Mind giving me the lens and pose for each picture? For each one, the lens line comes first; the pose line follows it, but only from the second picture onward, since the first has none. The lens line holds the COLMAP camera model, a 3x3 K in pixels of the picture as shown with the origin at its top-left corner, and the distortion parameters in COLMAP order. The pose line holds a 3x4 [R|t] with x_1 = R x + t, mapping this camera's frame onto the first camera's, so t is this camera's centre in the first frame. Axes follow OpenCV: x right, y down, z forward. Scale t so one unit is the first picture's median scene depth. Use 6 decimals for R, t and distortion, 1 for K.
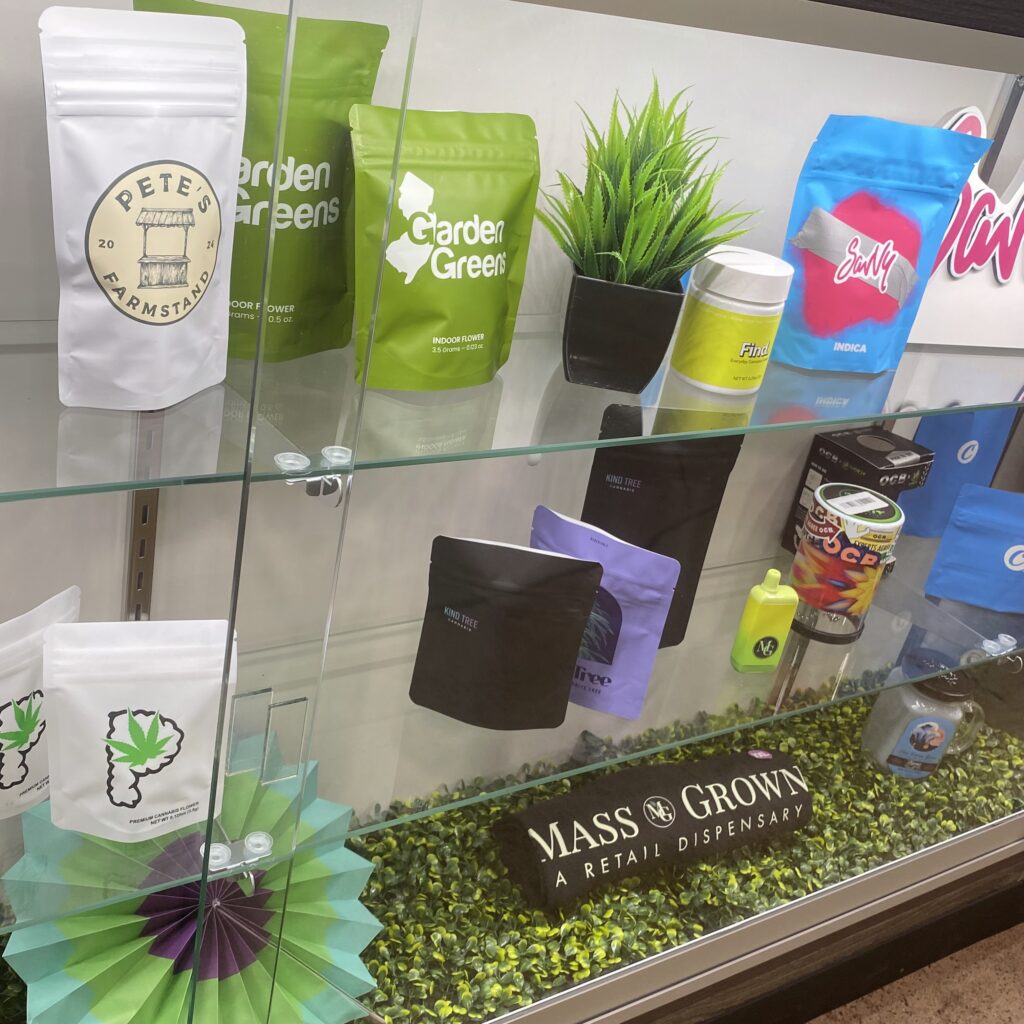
lens RADIAL K [[1174.4, 0, 512.0], [0, 1174.4, 512.0], [0, 0, 1]] dist [0.150106, -0.378130]
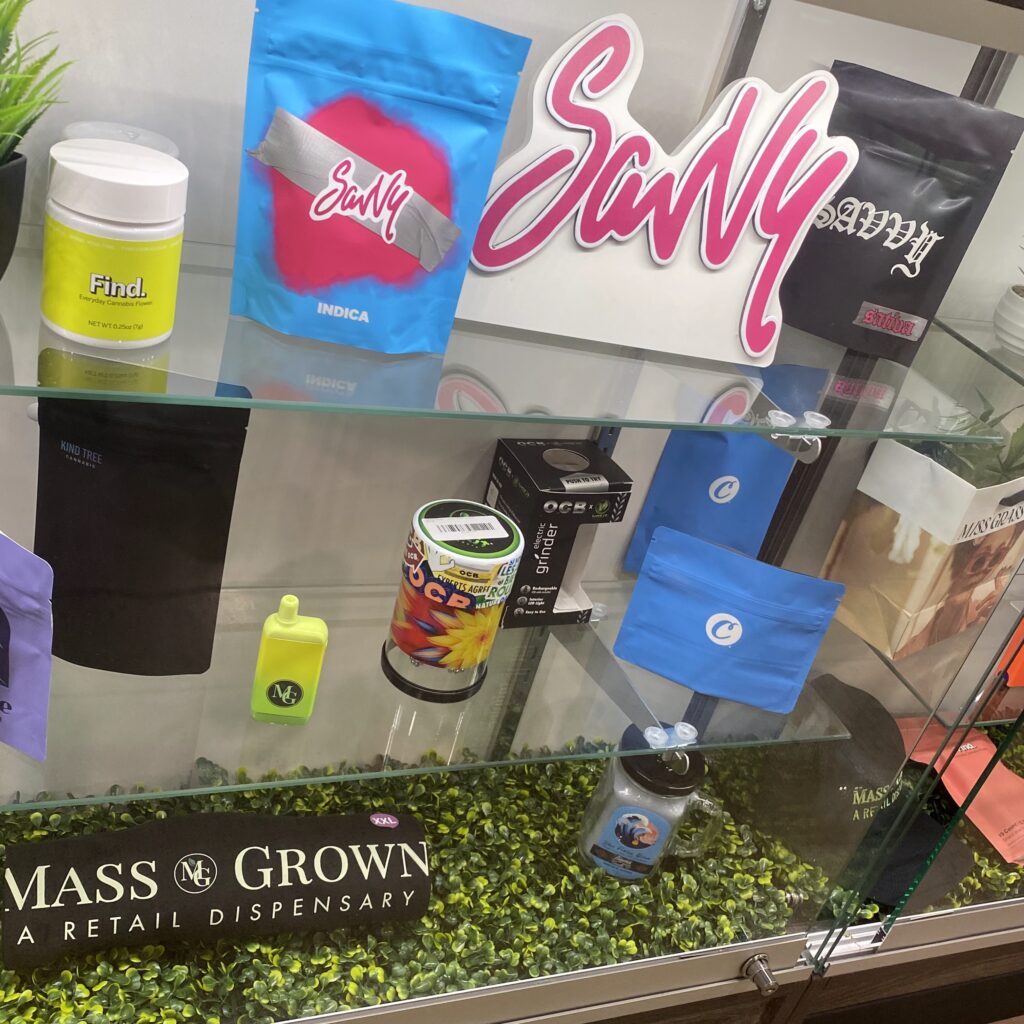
lens RADIAL K [[1178.5, 0, 477.3], [0, 1178.5, 518.5], [0, 0, 1]] dist [0.153431, -0.432331]
pose [[0.981451, 0.140272, -0.130683, 0.407640], [-0.138157, 0.990091, 0.025161, -0.034981], [0.132918, -0.006639, 0.991105, 0.235472]]
